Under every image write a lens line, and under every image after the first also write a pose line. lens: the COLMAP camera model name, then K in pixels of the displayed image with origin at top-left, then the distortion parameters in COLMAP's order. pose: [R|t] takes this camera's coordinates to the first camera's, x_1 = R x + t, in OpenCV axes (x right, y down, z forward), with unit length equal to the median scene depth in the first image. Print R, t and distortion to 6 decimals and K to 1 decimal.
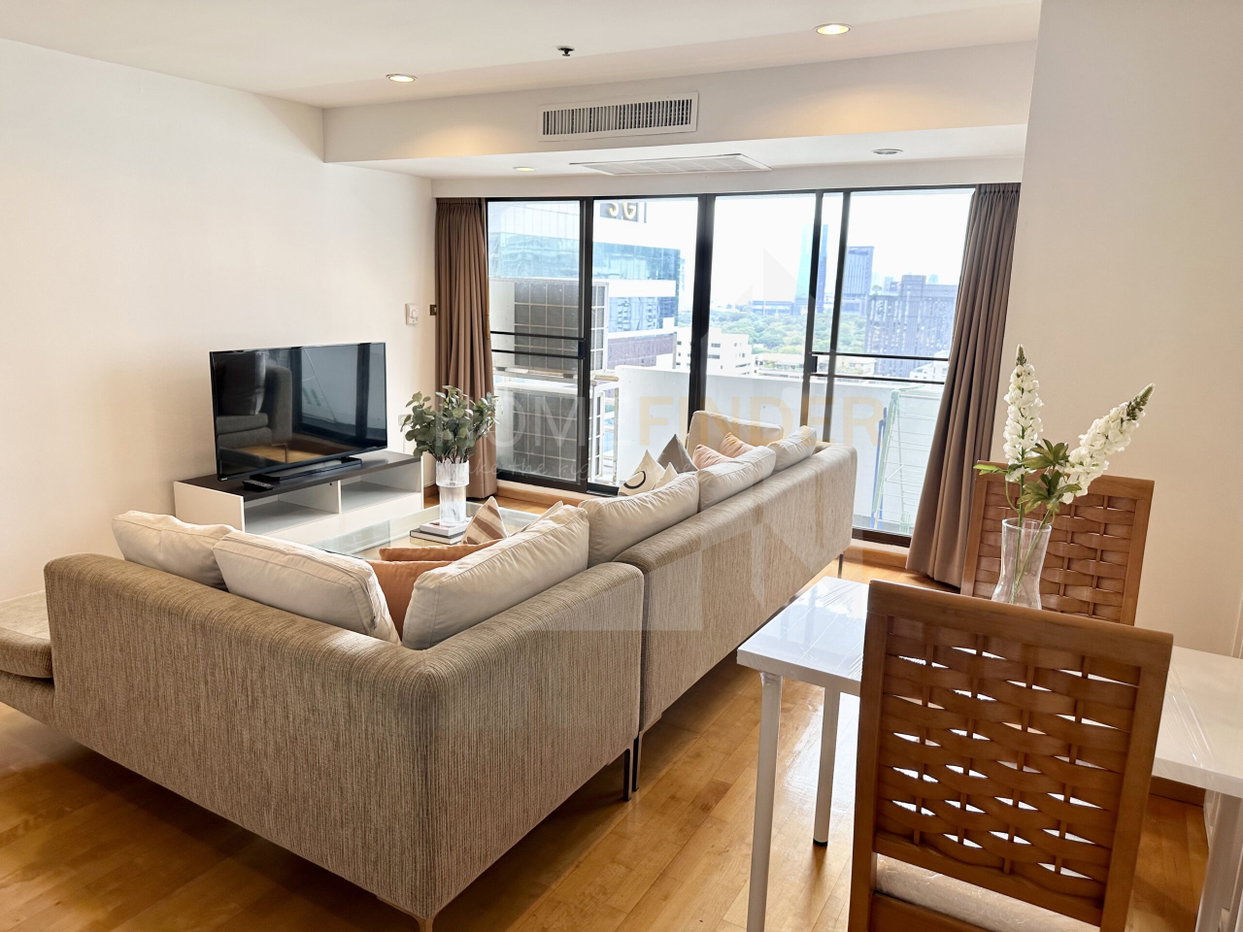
lens RADIAL K [[858.9, 0, 621.5], [0, 858.9, 466.0], [0, 0, 1]] dist [0.007541, -0.000227]
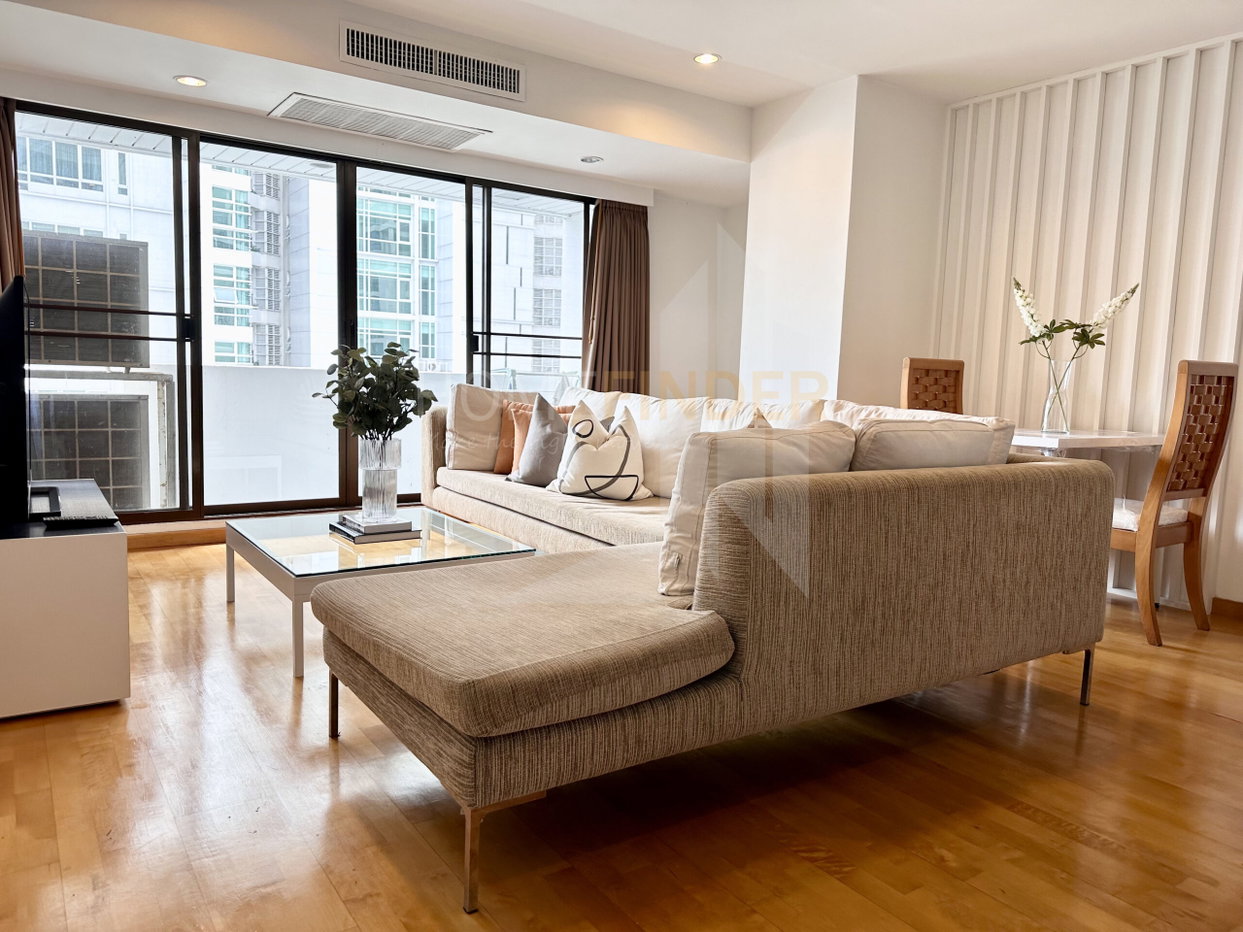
lens RADIAL K [[899.3, 0, 621.5], [0, 899.3, 466.0], [0, 0, 1]] dist [0.000932, -0.001073]
pose [[0.447928, -0.107557, 0.887576, -0.687049], [0.156571, 0.986833, 0.040570, 0.011912], [-0.880253, 0.120796, 0.458871, 0.363197]]
